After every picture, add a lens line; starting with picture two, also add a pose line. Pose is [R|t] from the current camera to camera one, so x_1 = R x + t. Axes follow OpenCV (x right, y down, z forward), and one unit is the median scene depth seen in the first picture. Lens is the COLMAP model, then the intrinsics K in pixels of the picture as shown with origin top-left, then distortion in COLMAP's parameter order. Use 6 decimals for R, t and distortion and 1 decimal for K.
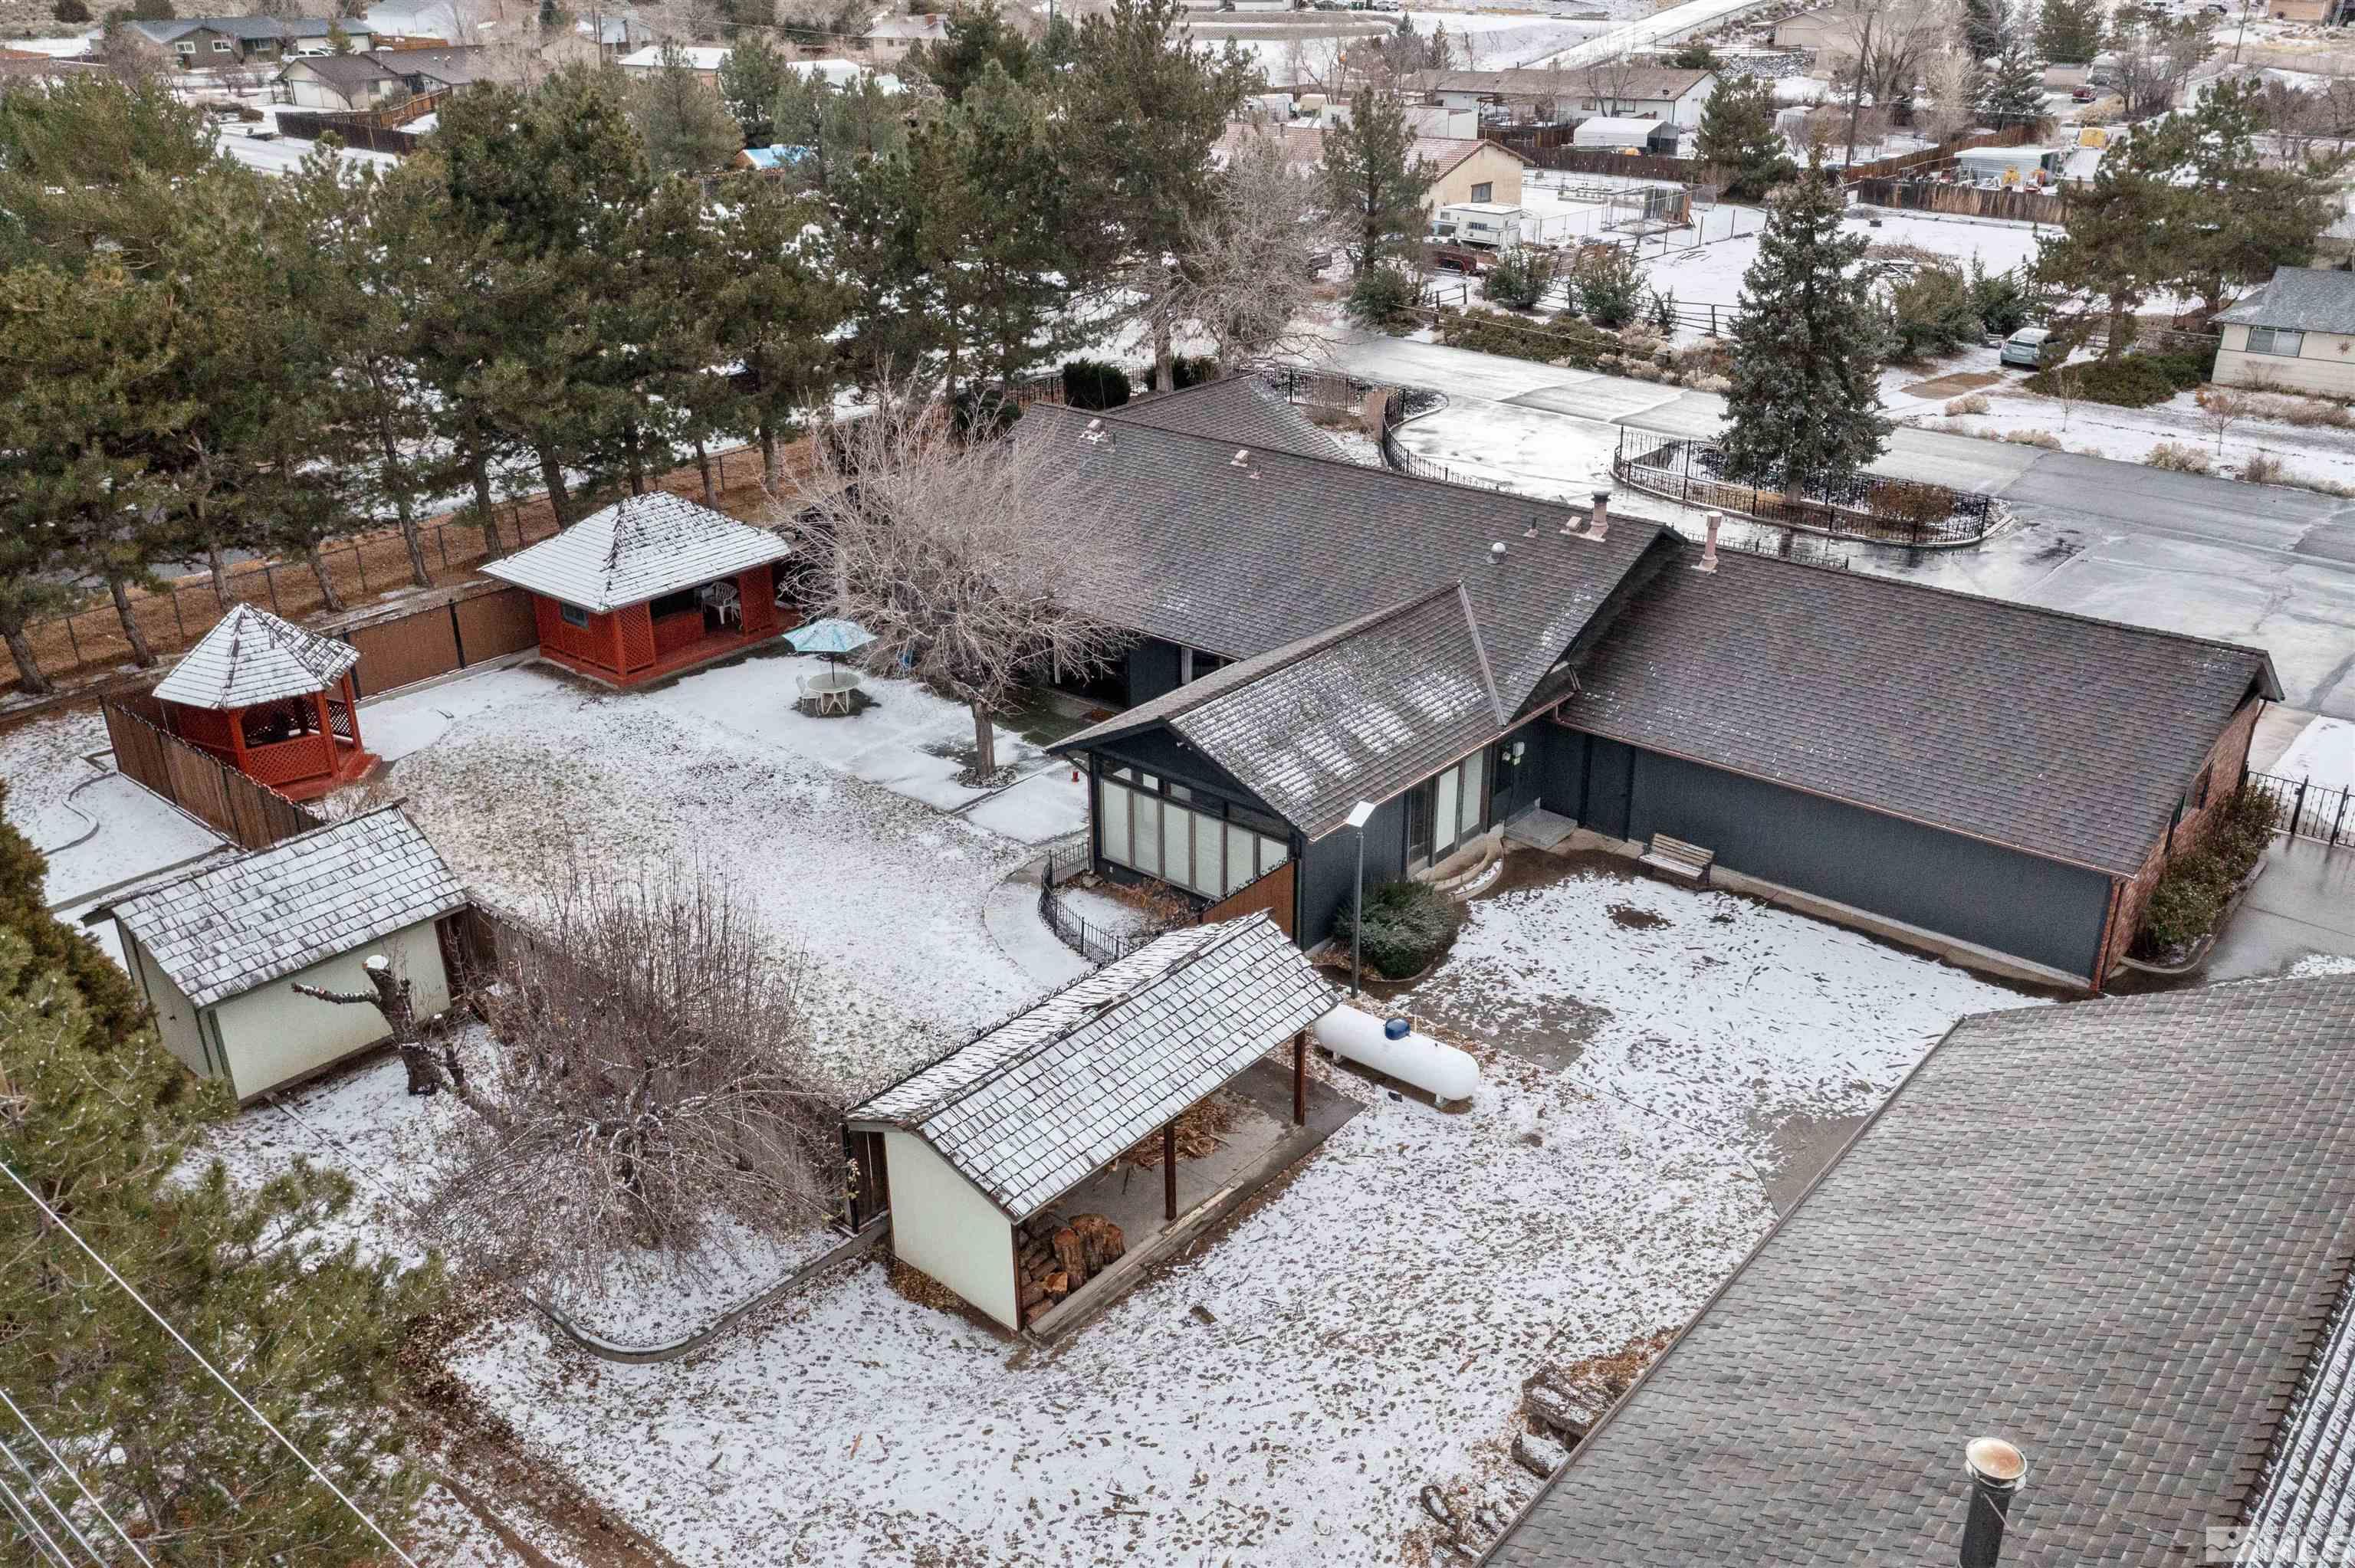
lens RADIAL K [[1882.8, 0, 1173.3], [0, 1882.8, 773.6], [0, 0, 1]] dist [0.006687, -0.007977]
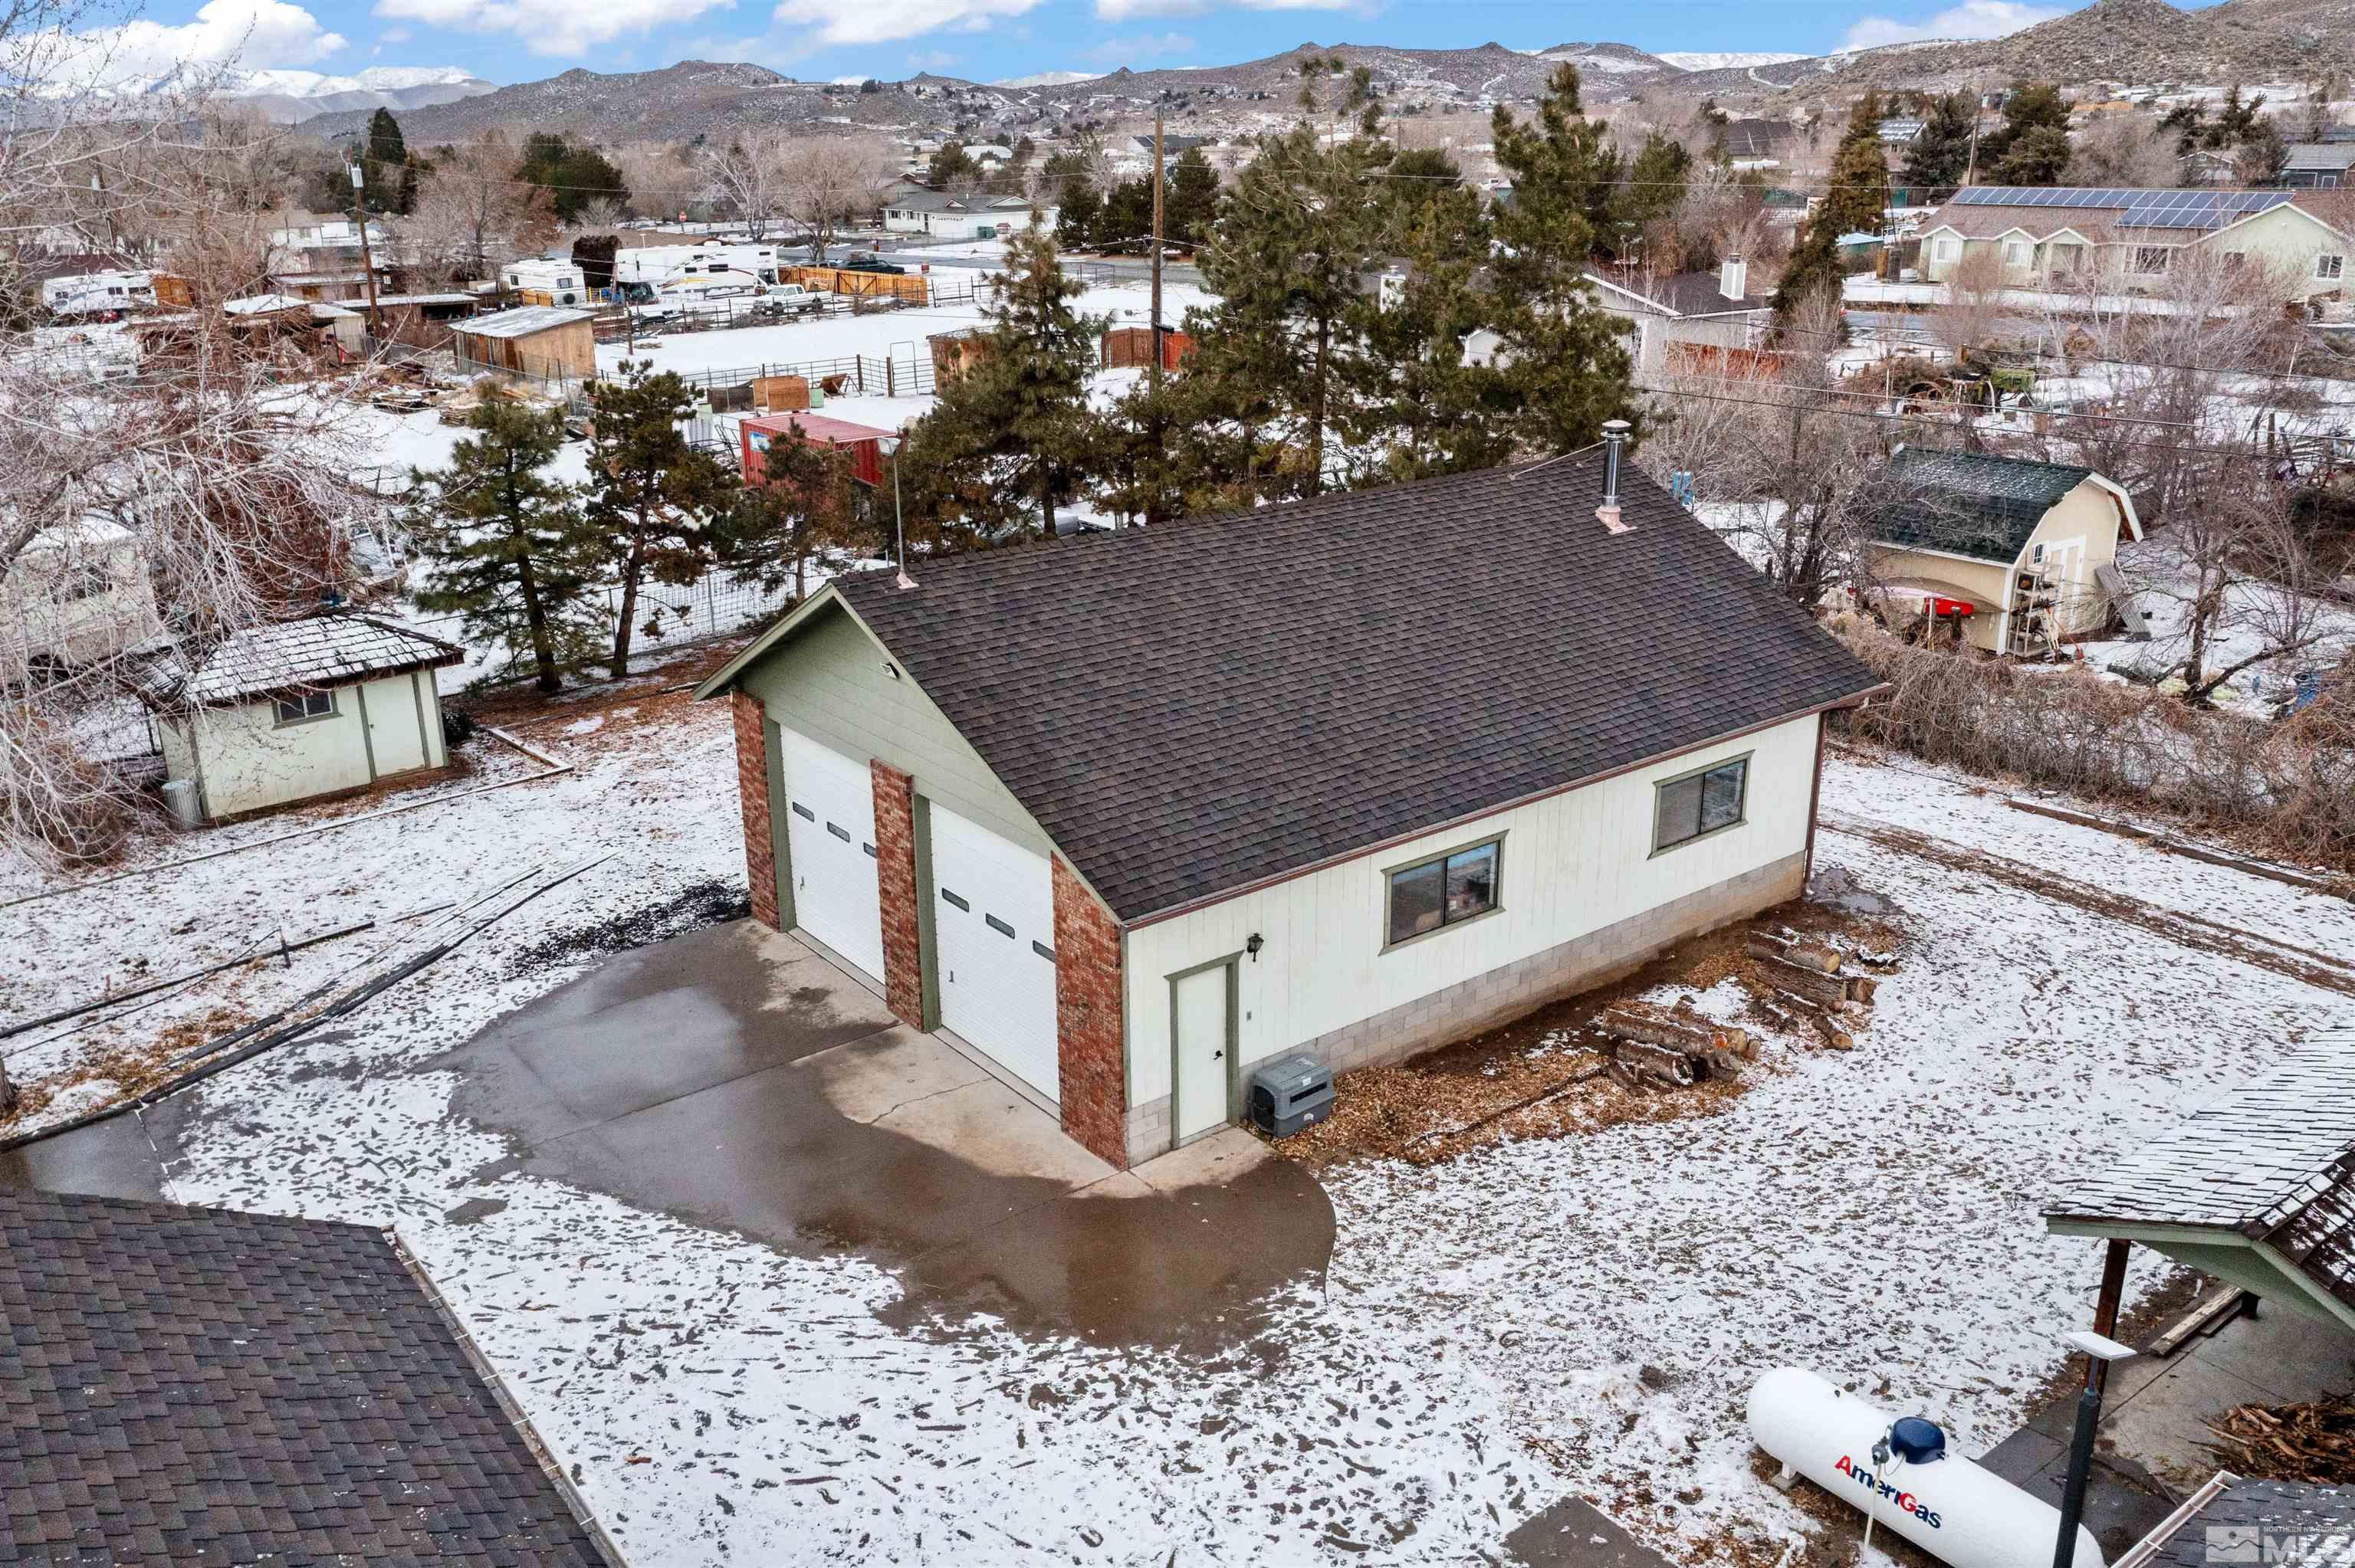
lens RADIAL K [[1882.8, 0, 1173.3], [0, 1882.8, 773.6], [0, 0, 1]] dist [0.006687, -0.007977]
pose [[-0.978163, -0.044107, 0.203107, 0.250340], [0.107099, 0.730531, 0.674429, -0.405194], [-0.178123, 0.681454, -0.709854, 1.454118]]
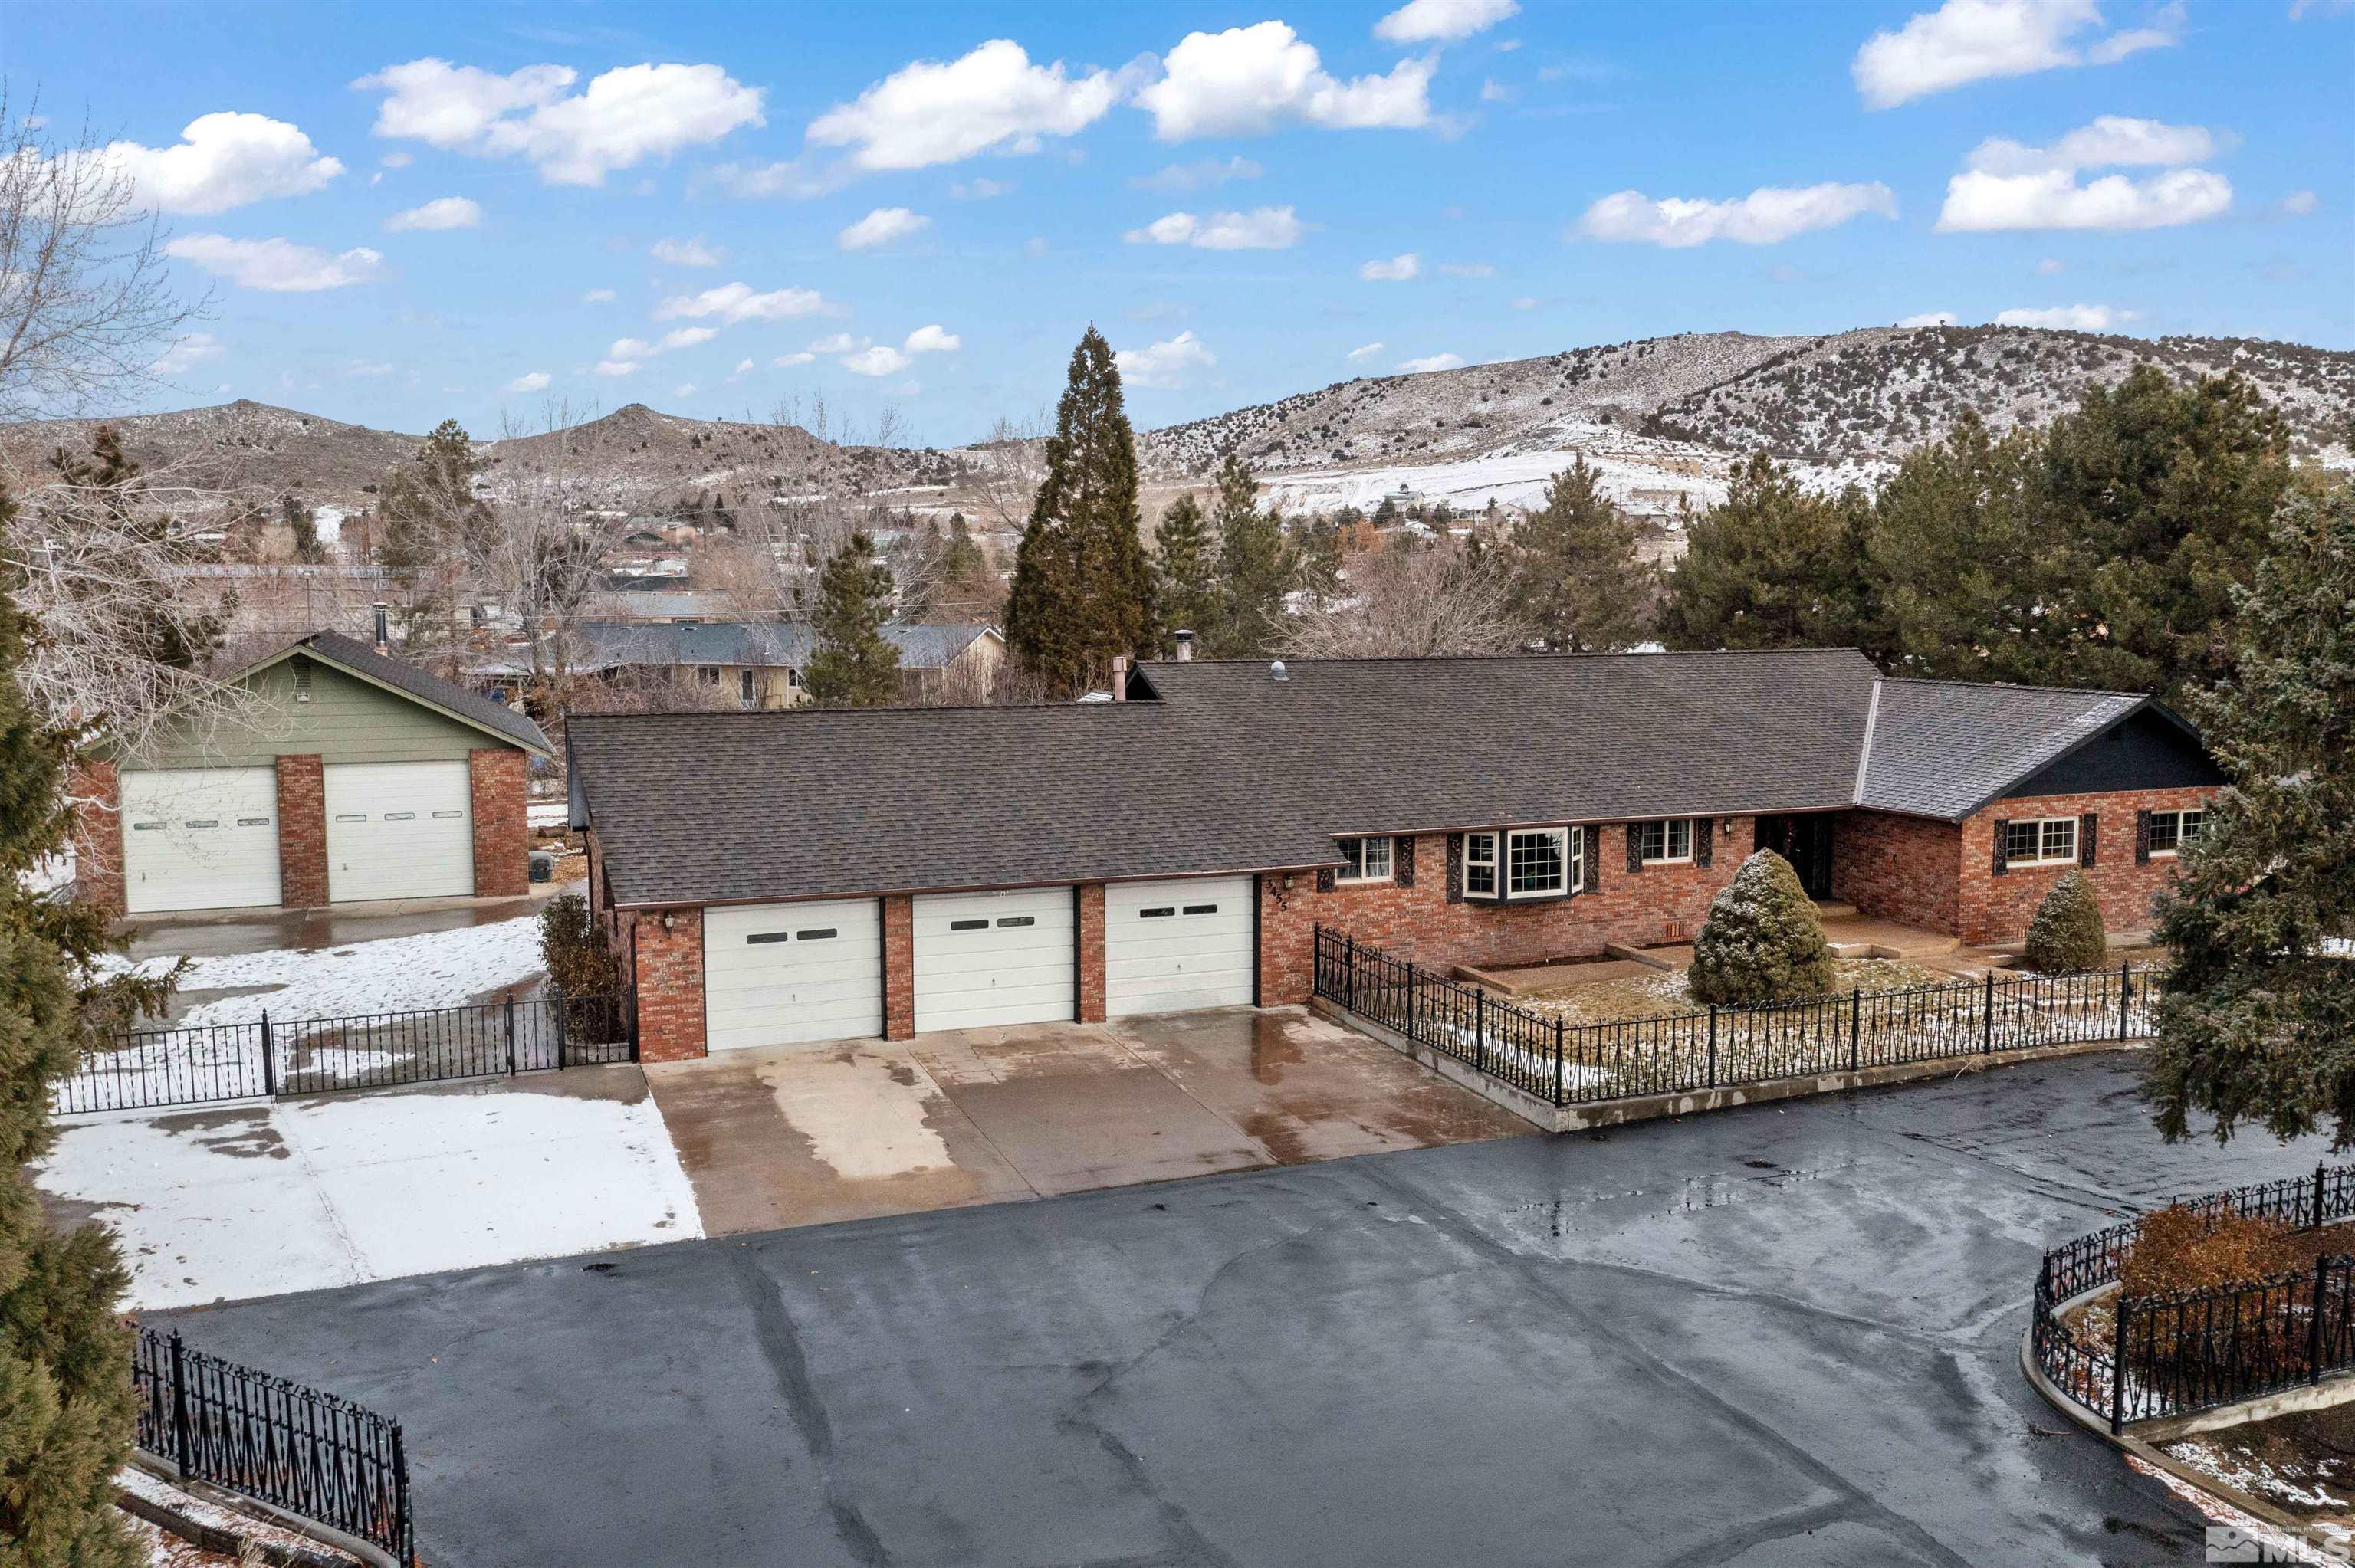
lens RADIAL K [[1882.8, 0, 1173.3], [0, 1882.8, 773.6], [0, 0, 1]] dist [0.006687, -0.007977]
pose [[-0.470462, 0.100083, -0.876726, 1.634818], [-0.354682, 0.888309, 0.291732, -0.544892], [0.808001, 0.448208, -0.382418, 2.078116]]
